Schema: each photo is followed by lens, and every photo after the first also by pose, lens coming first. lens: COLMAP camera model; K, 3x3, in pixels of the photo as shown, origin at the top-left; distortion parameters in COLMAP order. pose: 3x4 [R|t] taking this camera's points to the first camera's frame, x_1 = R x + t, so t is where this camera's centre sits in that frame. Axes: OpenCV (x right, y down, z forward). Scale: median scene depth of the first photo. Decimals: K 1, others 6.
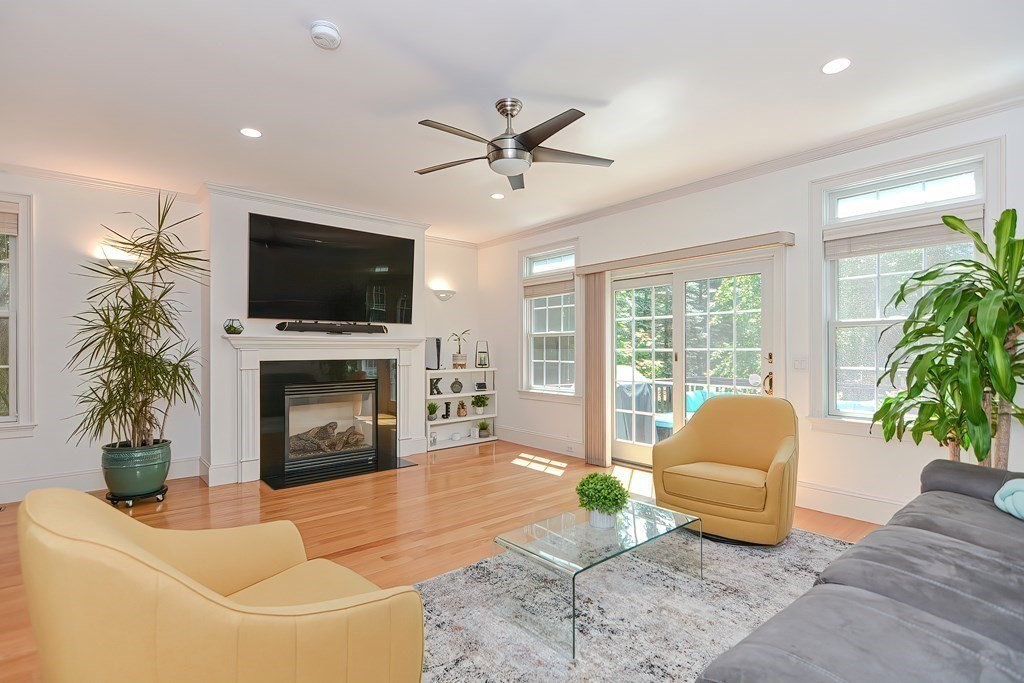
lens RADIAL K [[499.6, 0, 499.9], [0, 499.6, 350.1], [0, 0, 1]] dist [0.017654, -0.007289]
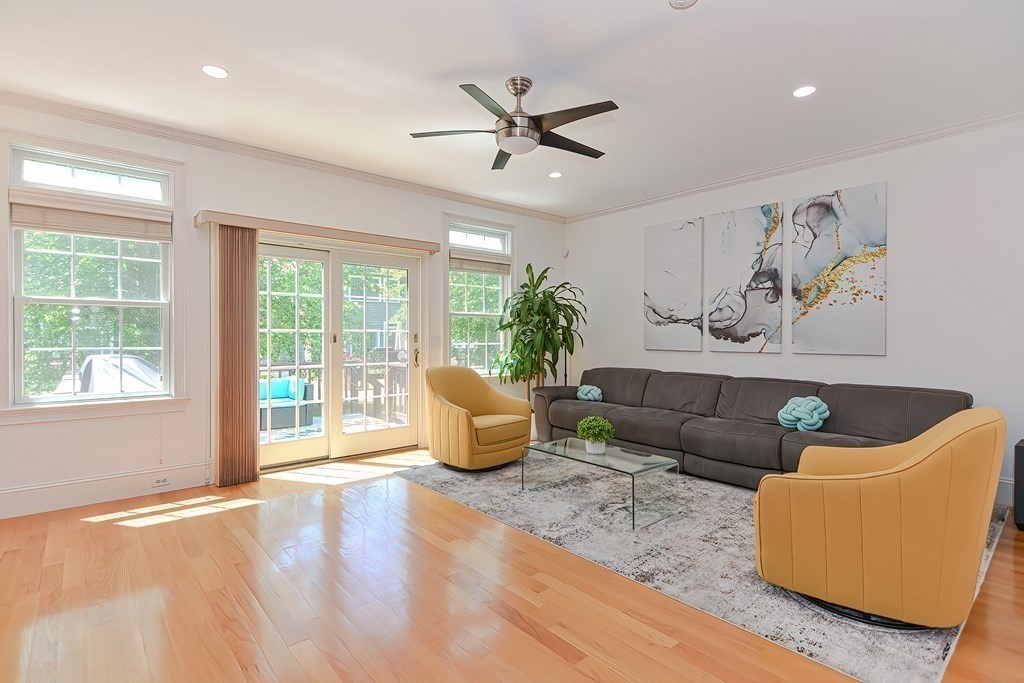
lens RADIAL K [[499.6, 0, 514.0], [0, 499.6, 336.1], [0, 0, 1]] dist [0.017654, -0.007289]
pose [[-0.025611, 0.006497, 0.999651, -0.527244], [0.000767, 0.999979, -0.006479, 0.013569], [-0.999672, 0.000601, -0.025615, 0.564499]]
